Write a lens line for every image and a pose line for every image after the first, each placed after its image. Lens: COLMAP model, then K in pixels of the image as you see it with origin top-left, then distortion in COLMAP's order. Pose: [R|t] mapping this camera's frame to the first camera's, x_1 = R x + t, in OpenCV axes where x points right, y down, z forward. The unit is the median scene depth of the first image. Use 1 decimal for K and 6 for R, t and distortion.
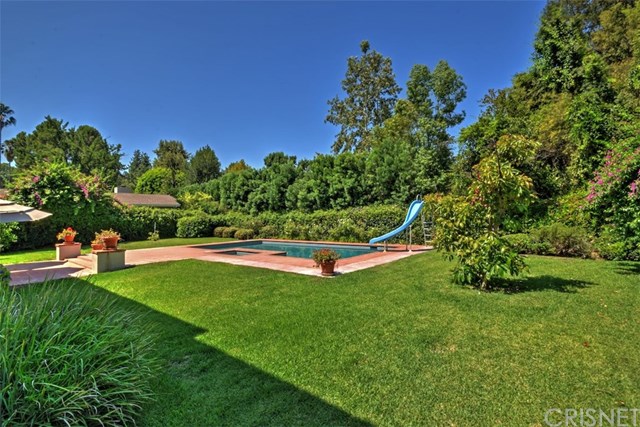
lens RADIAL K [[289.1, 0, 320.0], [0, 289.1, 213.5], [0, 0, 1]] dist [-0.000764, -0.000068]
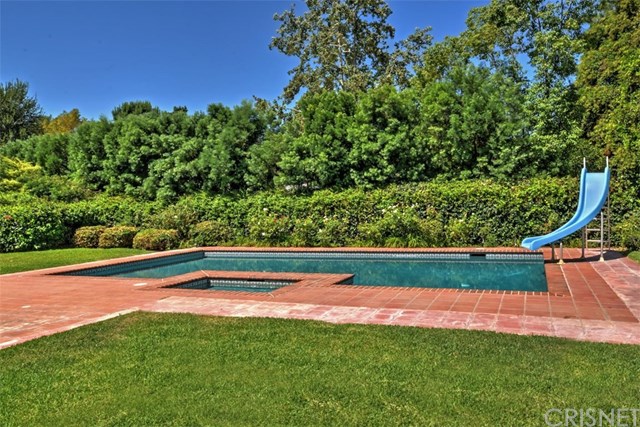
lens RADIAL K [[395.3, 0, 320.2], [0, 395.3, 202.7], [0, 0, 1]] dist [0.025370, 0.000705]
pose [[0.939860, -0.005167, 0.341521, -0.248858], [0.006283, 0.999978, -0.002162, 0.012284], [-0.341502, 0.004178, 0.939872, 0.278502]]
